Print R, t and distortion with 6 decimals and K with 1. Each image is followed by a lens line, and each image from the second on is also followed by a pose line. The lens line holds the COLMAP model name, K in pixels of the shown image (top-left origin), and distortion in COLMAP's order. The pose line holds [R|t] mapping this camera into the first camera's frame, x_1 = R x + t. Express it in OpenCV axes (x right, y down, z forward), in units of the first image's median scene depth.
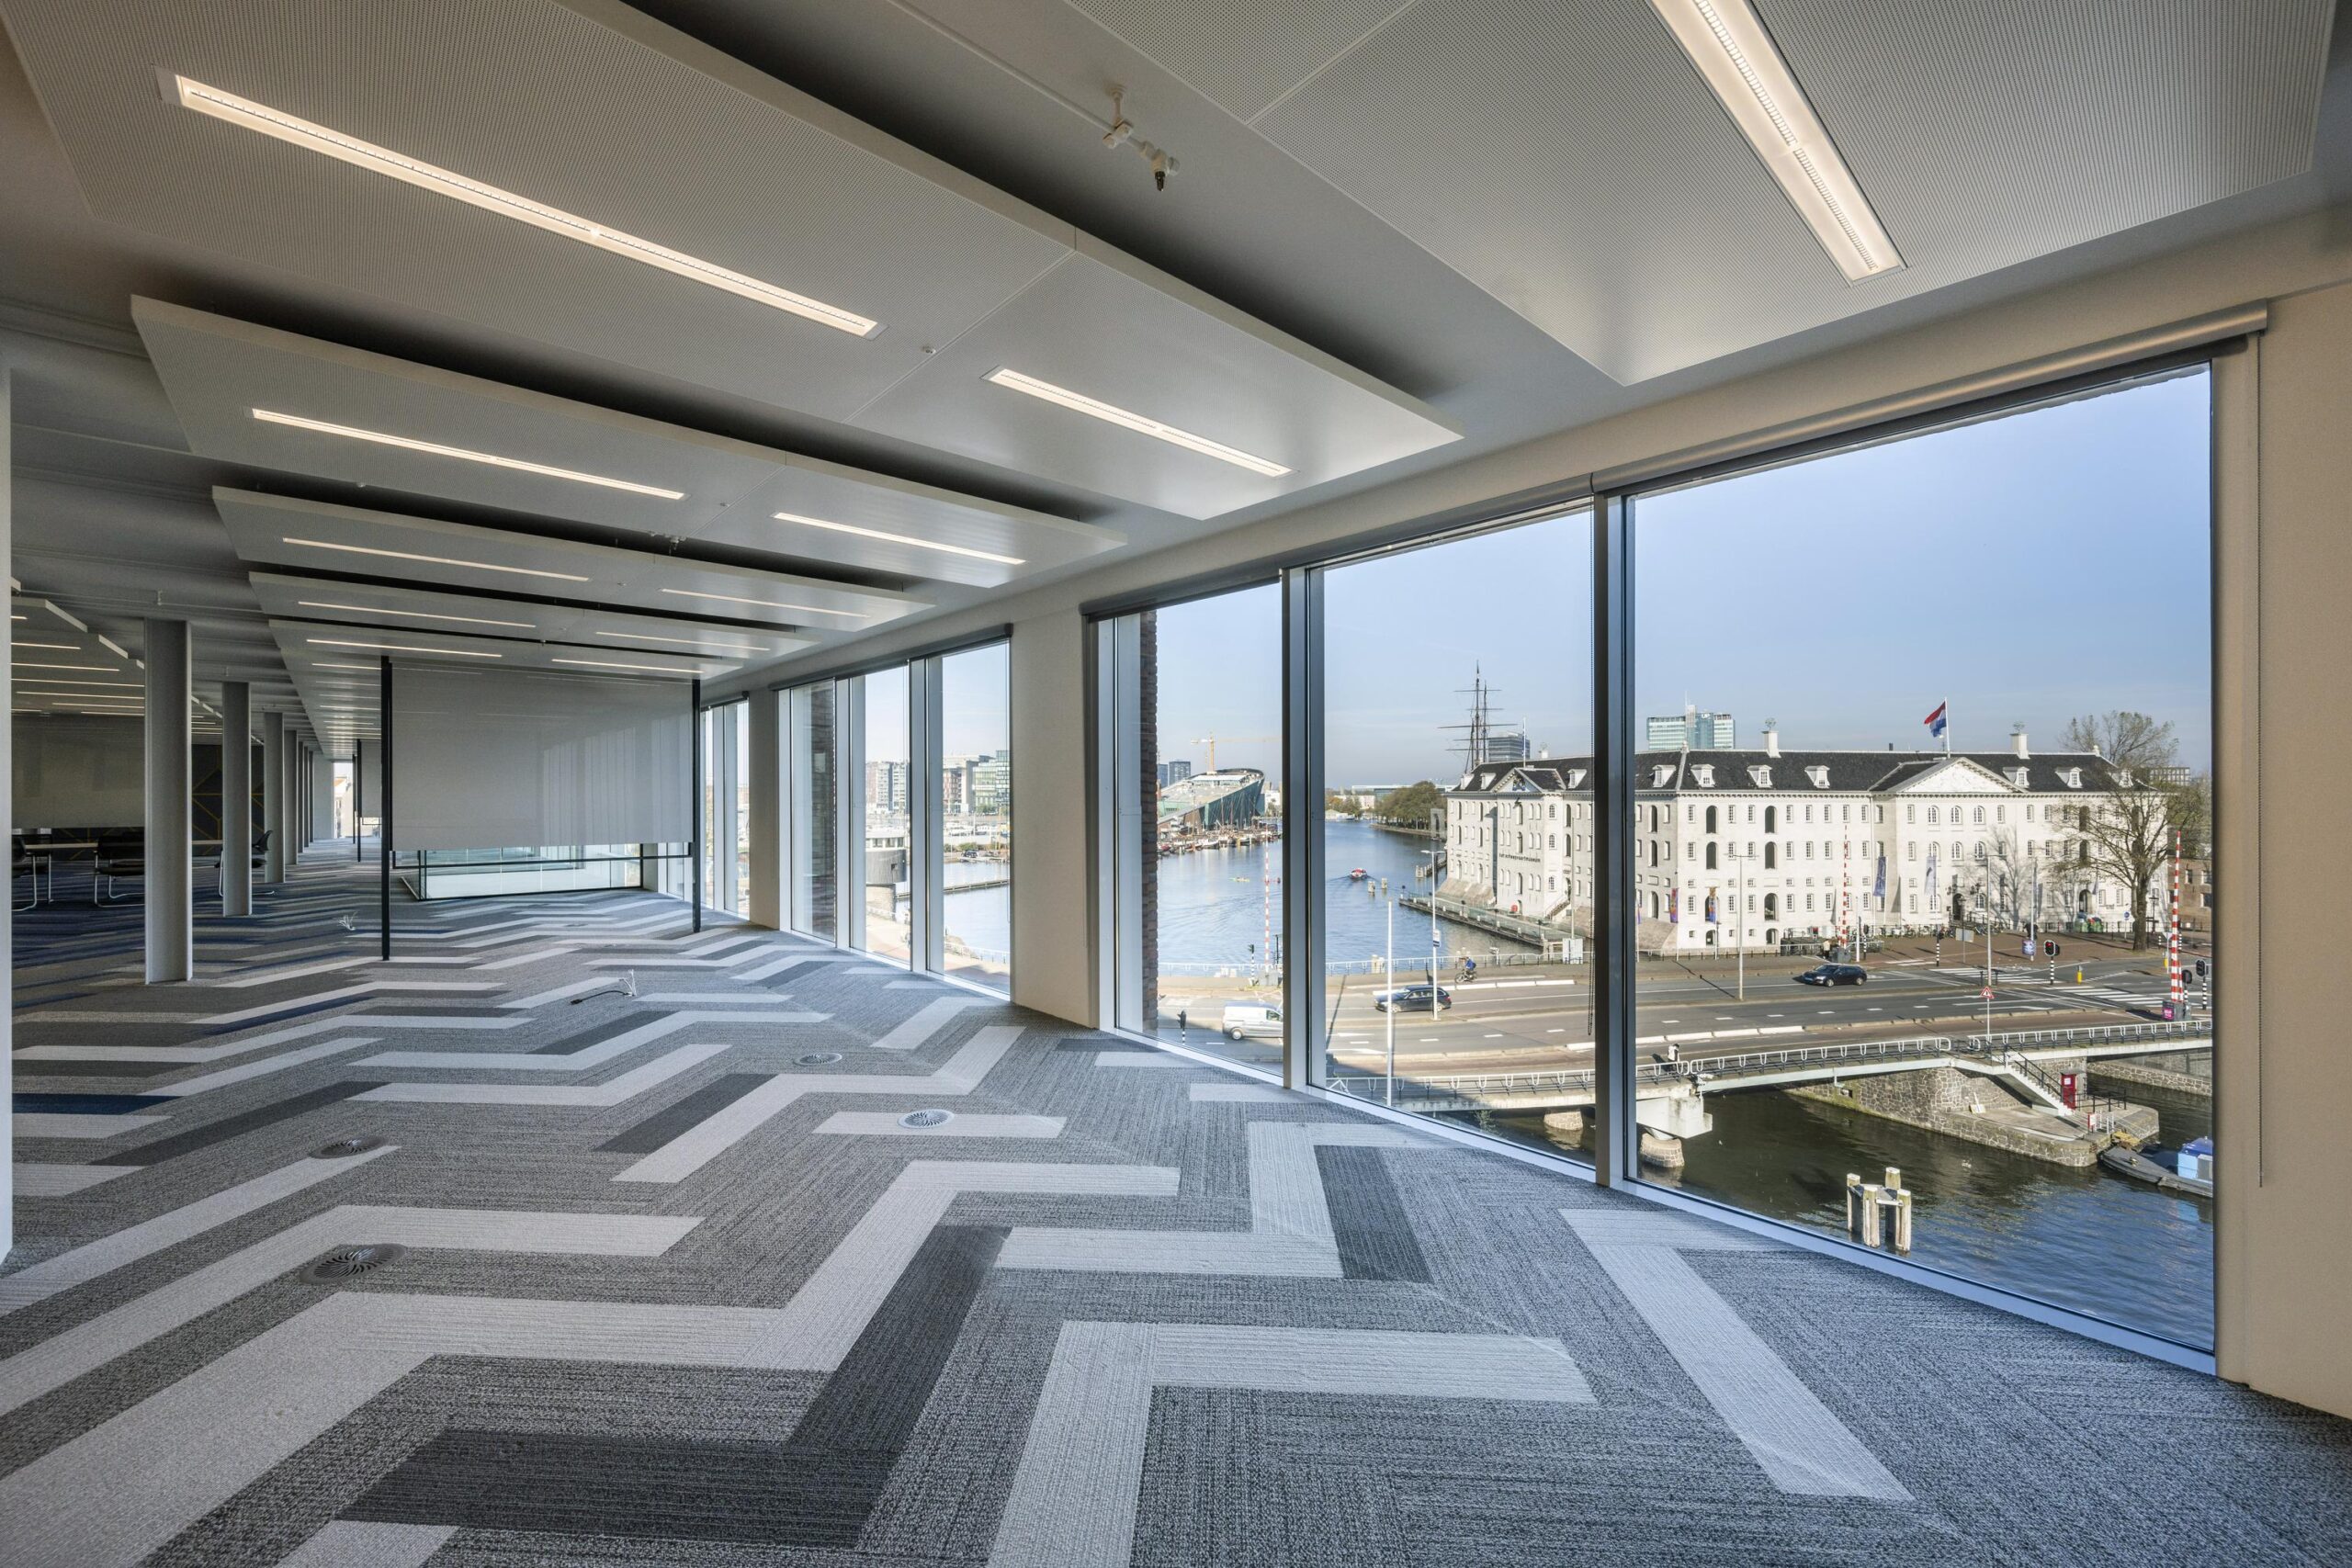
lens RADIAL K [[928.6, 0, 1176.0], [0, 928.6, 784.0], [0, 0, 1]] dist [0.001305, 0.000034]
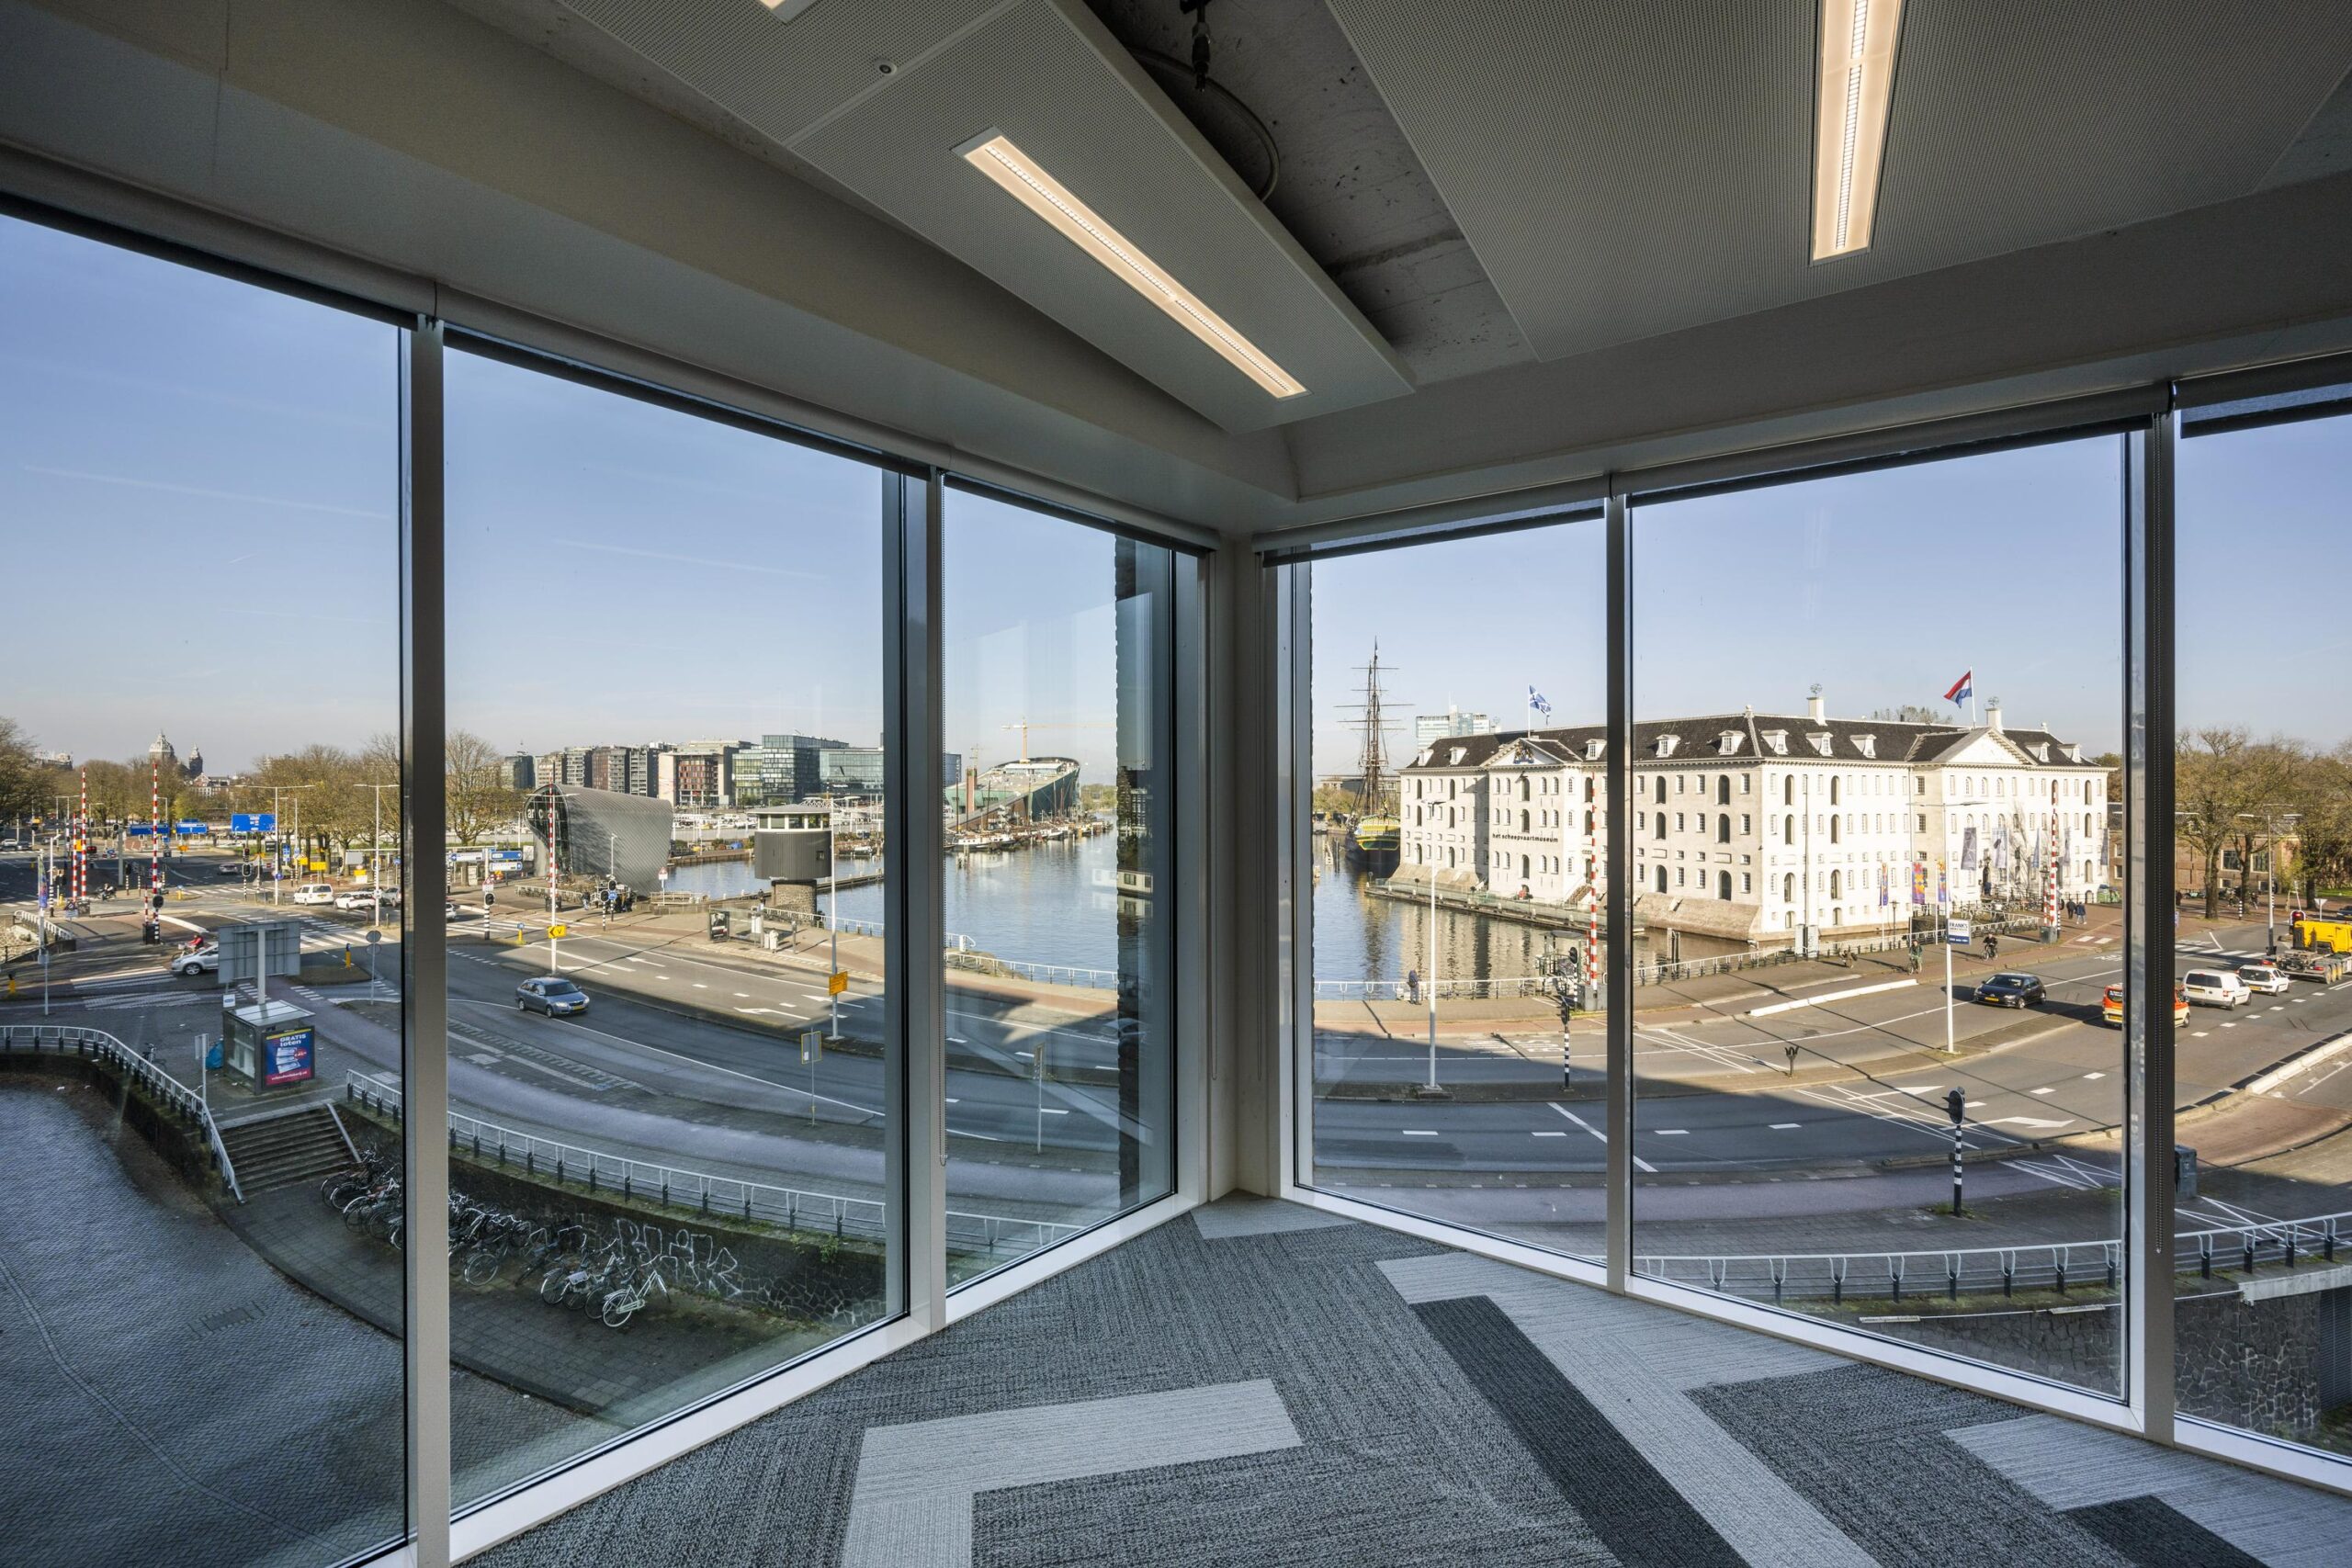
lens RADIAL K [[928.6, 0, 1176.0], [0, 928.6, 784.0], [0, 0, 1]] dist [0.001305, 0.000034]
pose [[0.967751, 0.005092, 0.251856, -0.214164], [-0.006183, 0.999975, 0.003541, 0.029848], [-0.251832, -0.004984, 0.967758, 0.241660]]
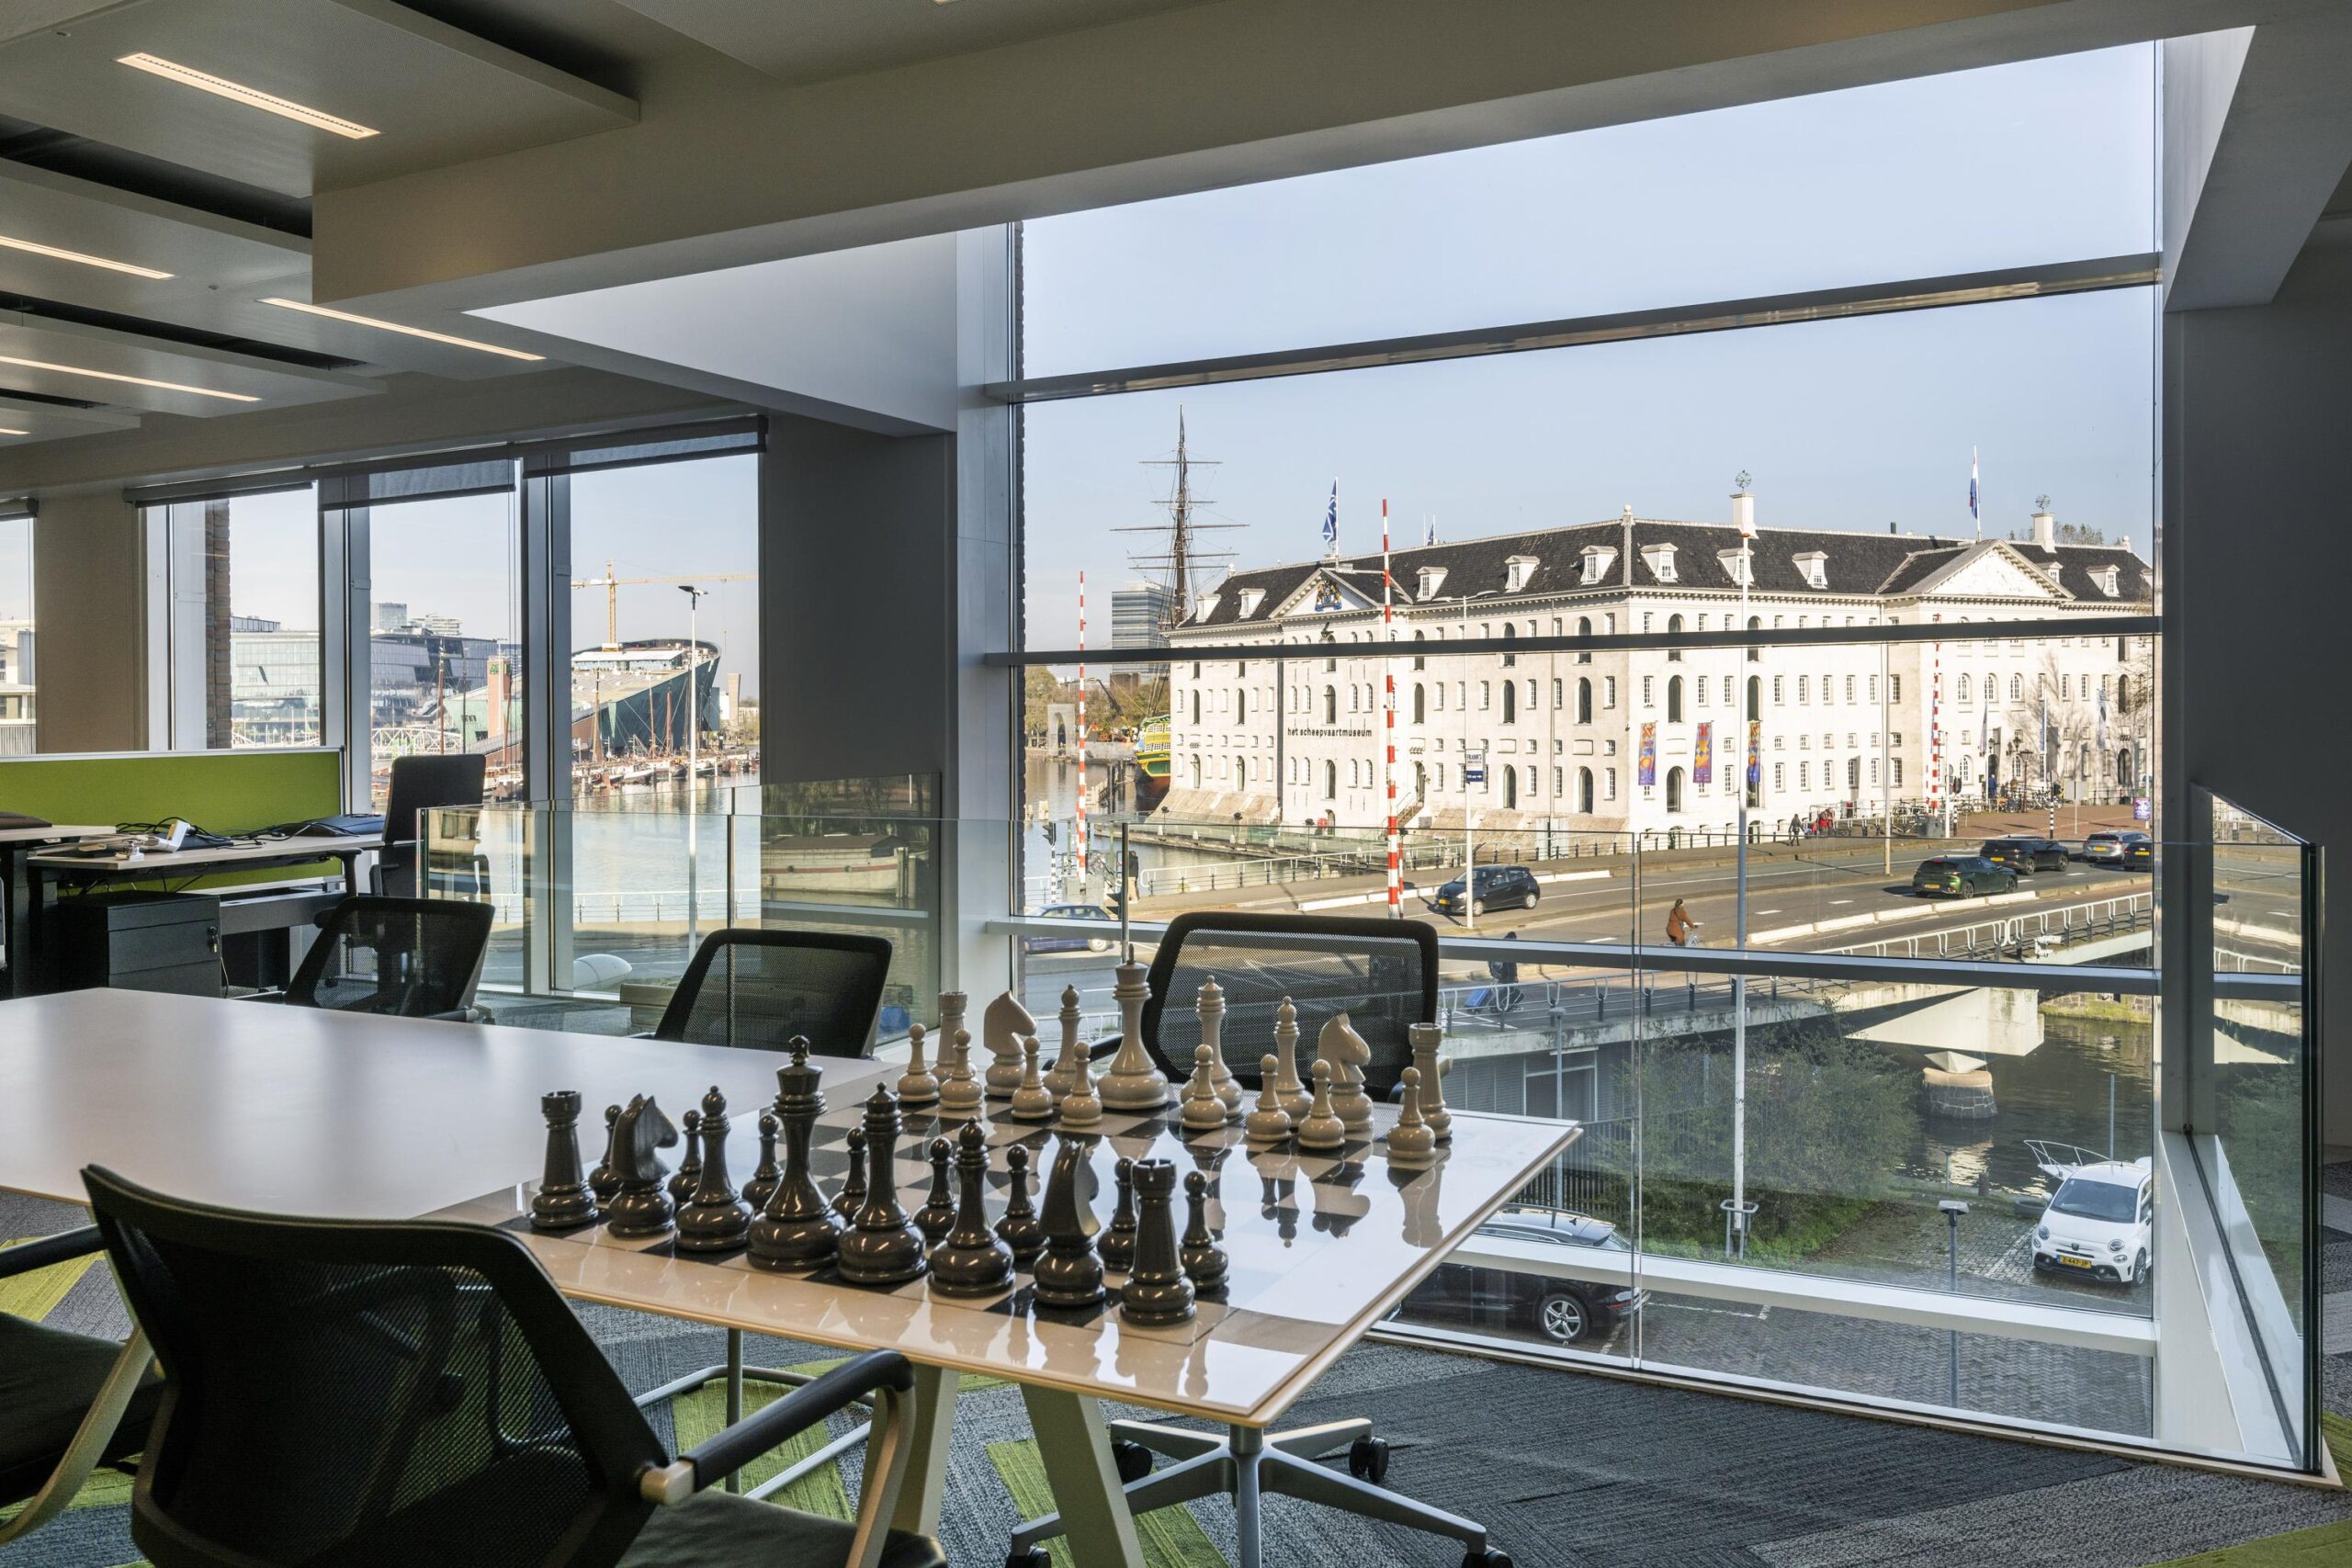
lens RADIAL K [[1741.2, 0, 1184.4], [0, 1741.2, 766.9], [0, 0, 1]] dist [0.017061, 0.000239]
pose [[0.927123, -0.027639, 0.373736, -0.111149], [0.011512, 0.998906, 0.045313, 0.060185], [-0.374580, -0.037708, 0.926427, 0.086153]]
